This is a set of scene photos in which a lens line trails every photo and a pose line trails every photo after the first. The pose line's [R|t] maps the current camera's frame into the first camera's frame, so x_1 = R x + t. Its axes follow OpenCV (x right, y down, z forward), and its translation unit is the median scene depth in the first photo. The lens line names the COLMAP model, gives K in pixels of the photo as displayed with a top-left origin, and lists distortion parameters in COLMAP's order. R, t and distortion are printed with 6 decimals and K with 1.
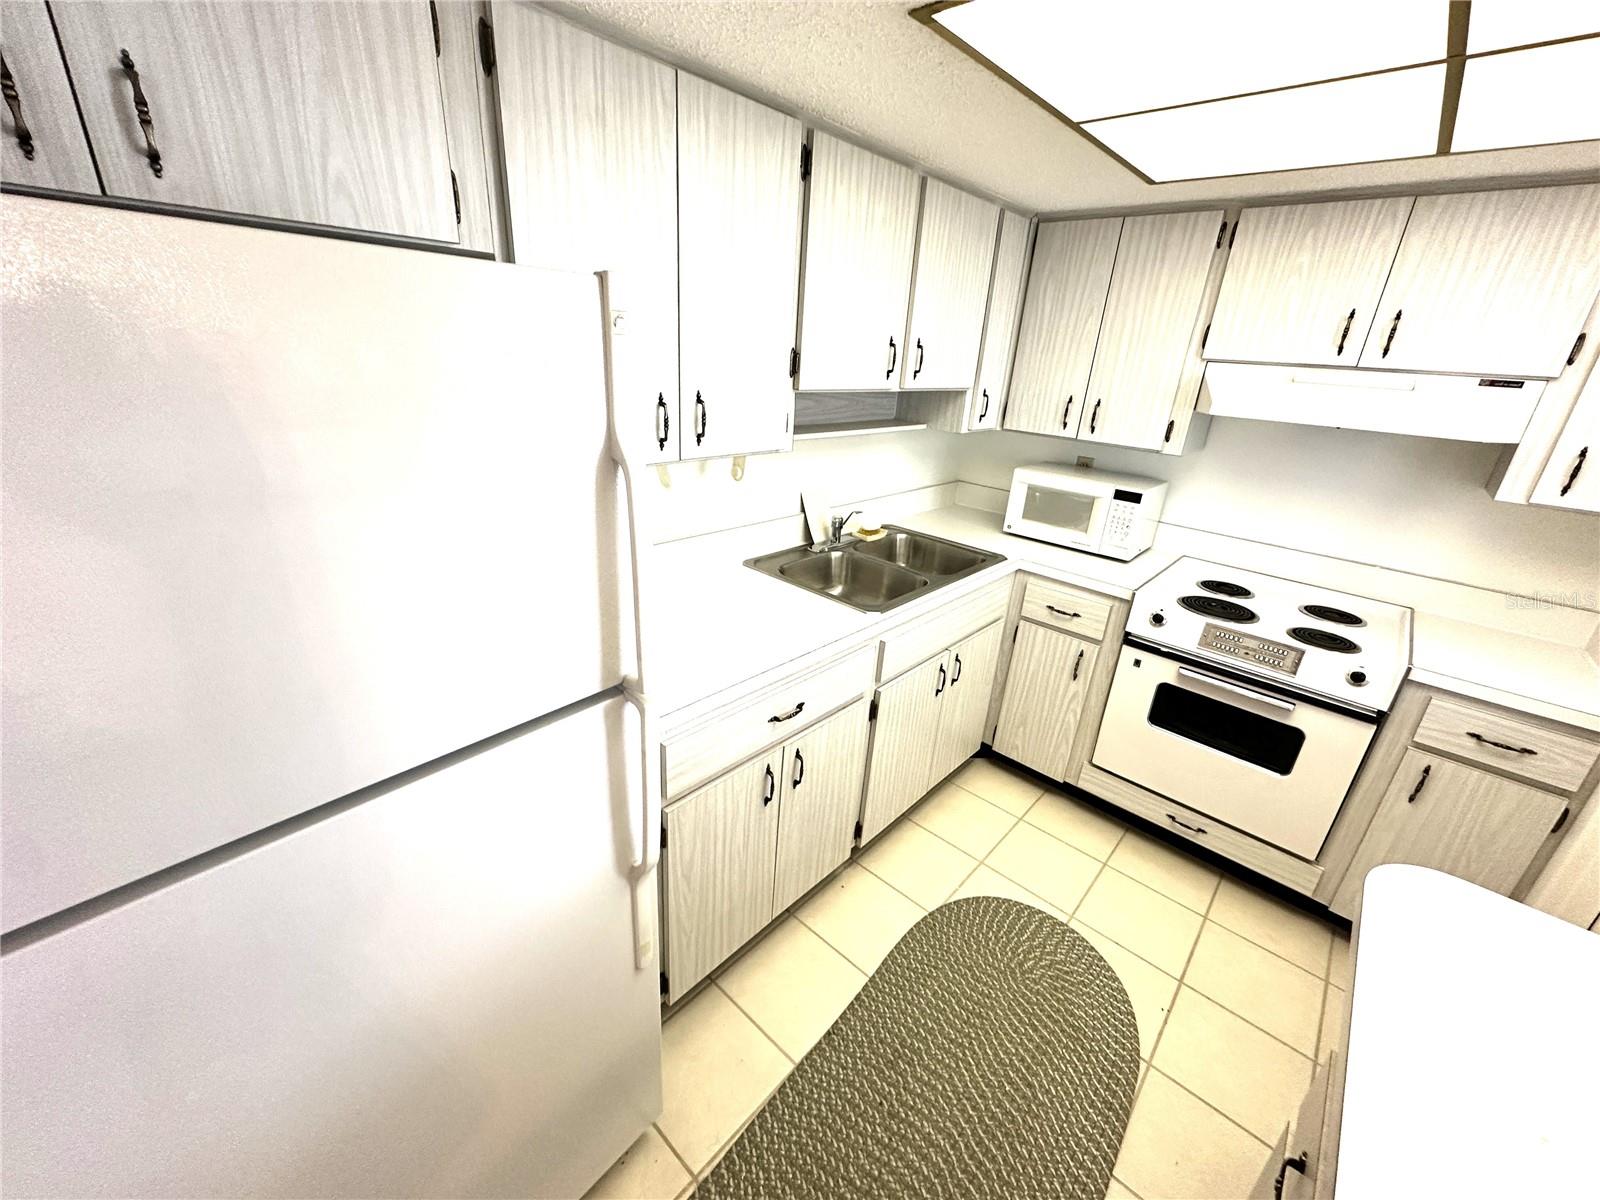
lens RADIAL K [[641.0, 0, 800.8], [0, 641.0, 597.6], [0, 0, 1]] dist [-0.001094, 0.000197]
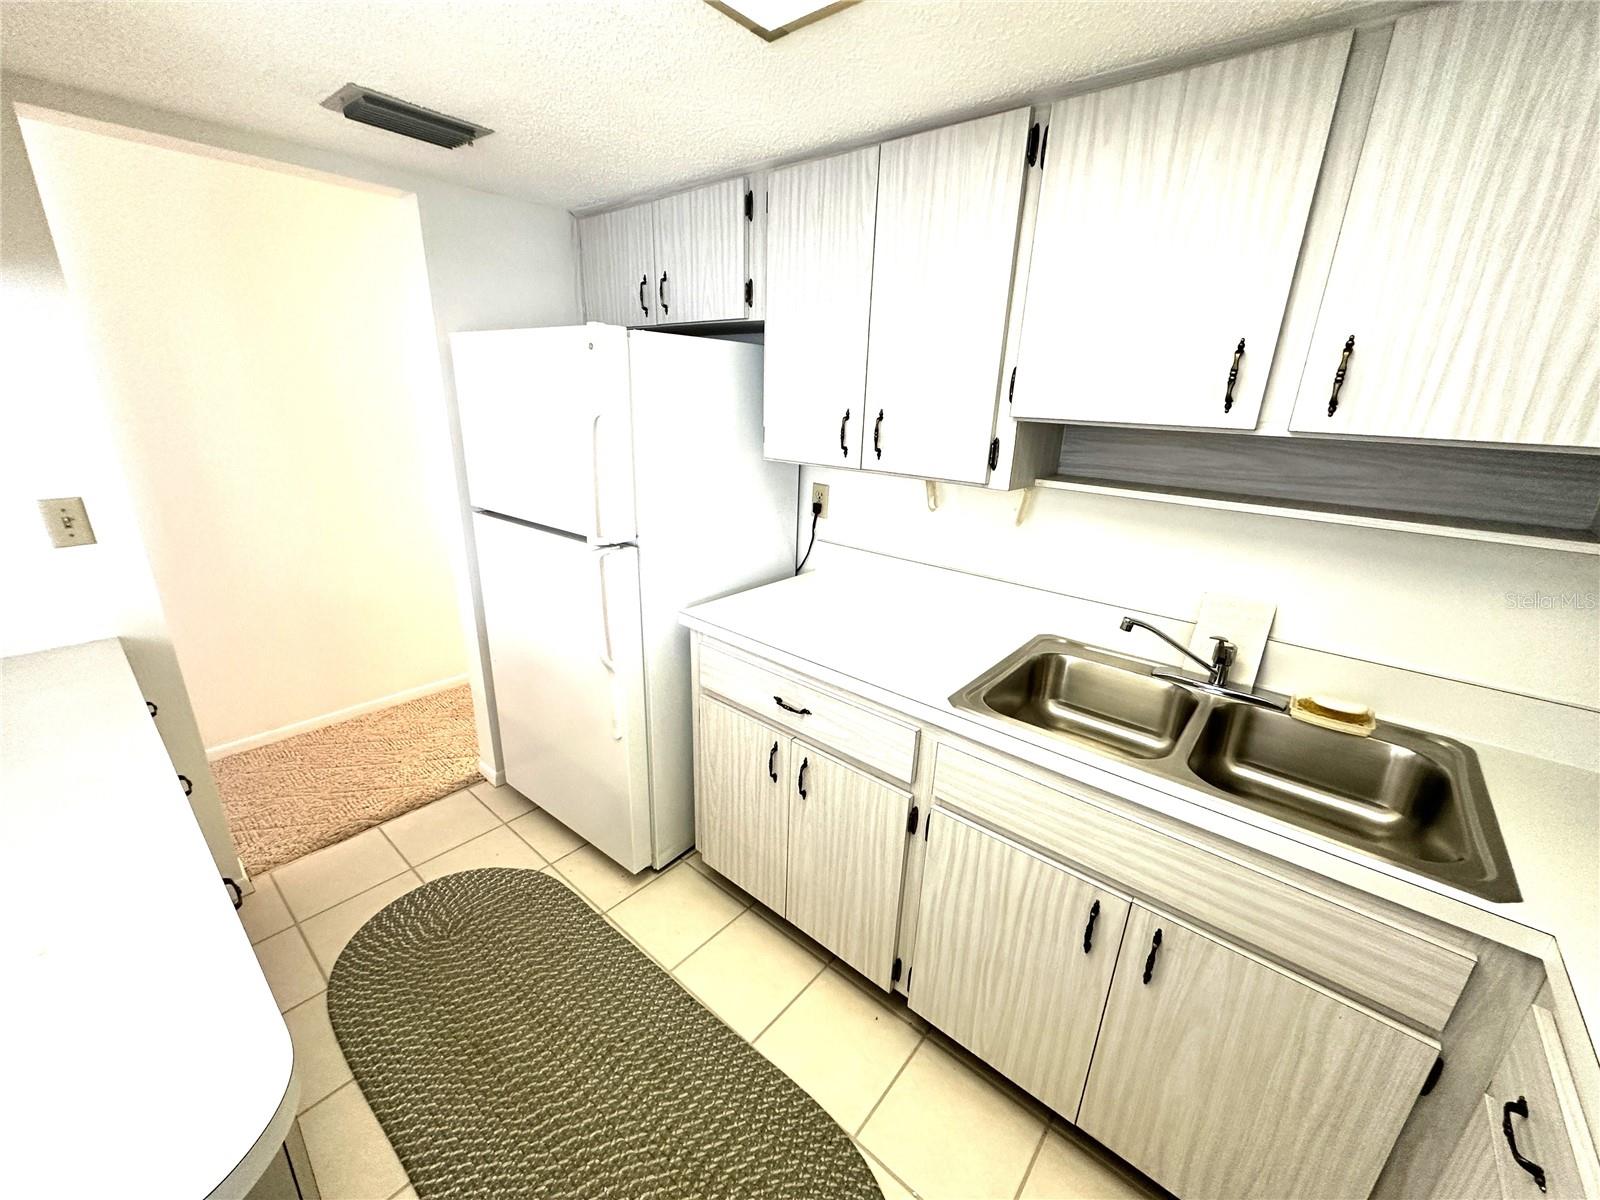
lens RADIAL K [[635.6, 0, 791.2], [0, 635.6, 595.7], [0, 0, 1]] dist [-0.002695, -0.000422]
pose [[0.014333, 0.249439, -0.968284, 0.737316], [-0.406517, 0.886193, 0.222274, -0.163093], [0.913531, 0.390438, 0.114103, 0.647394]]
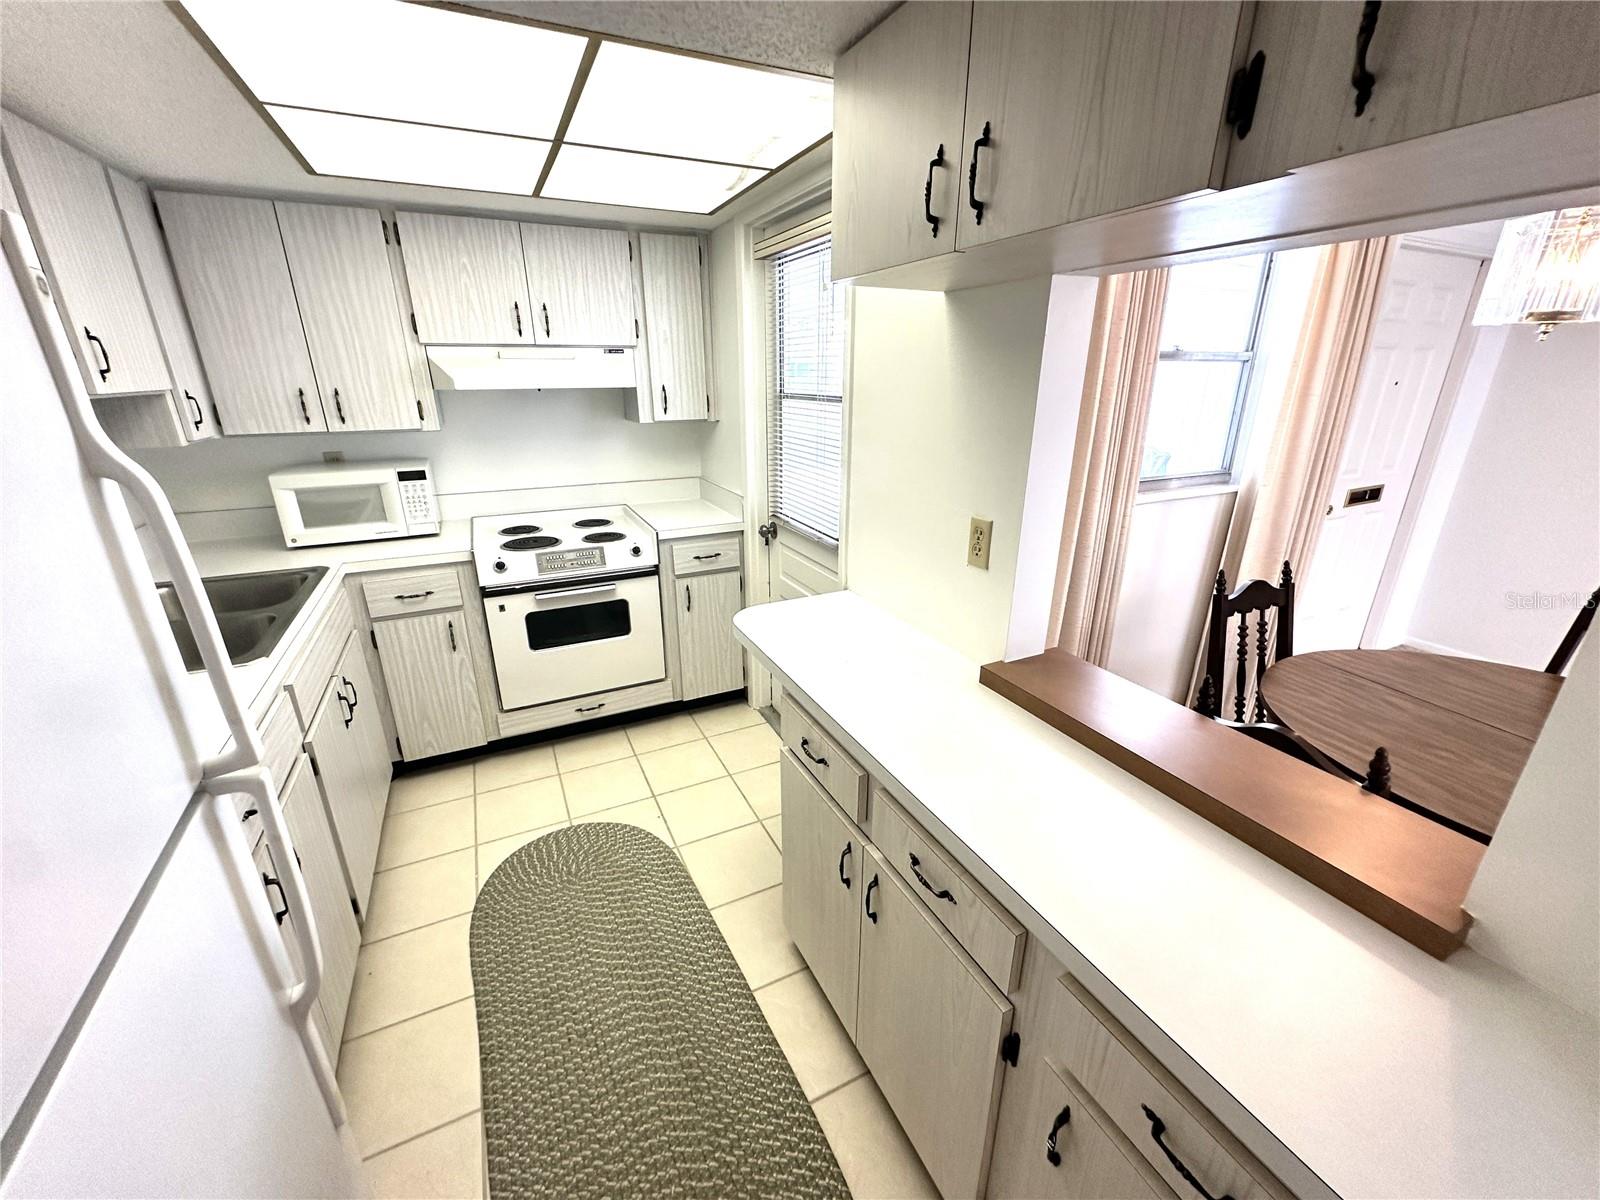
lens RADIAL K [[641.0, 0, 800.8], [0, 641.0, 597.6], [0, 0, 1]] dist [-0.001094, 0.000197]
pose [[0.361196, -0.369656, 0.856091, -0.288402], [0.365036, 0.900854, 0.234971, 0.011604], [-0.858071, 0.227634, 0.460322, 0.006773]]
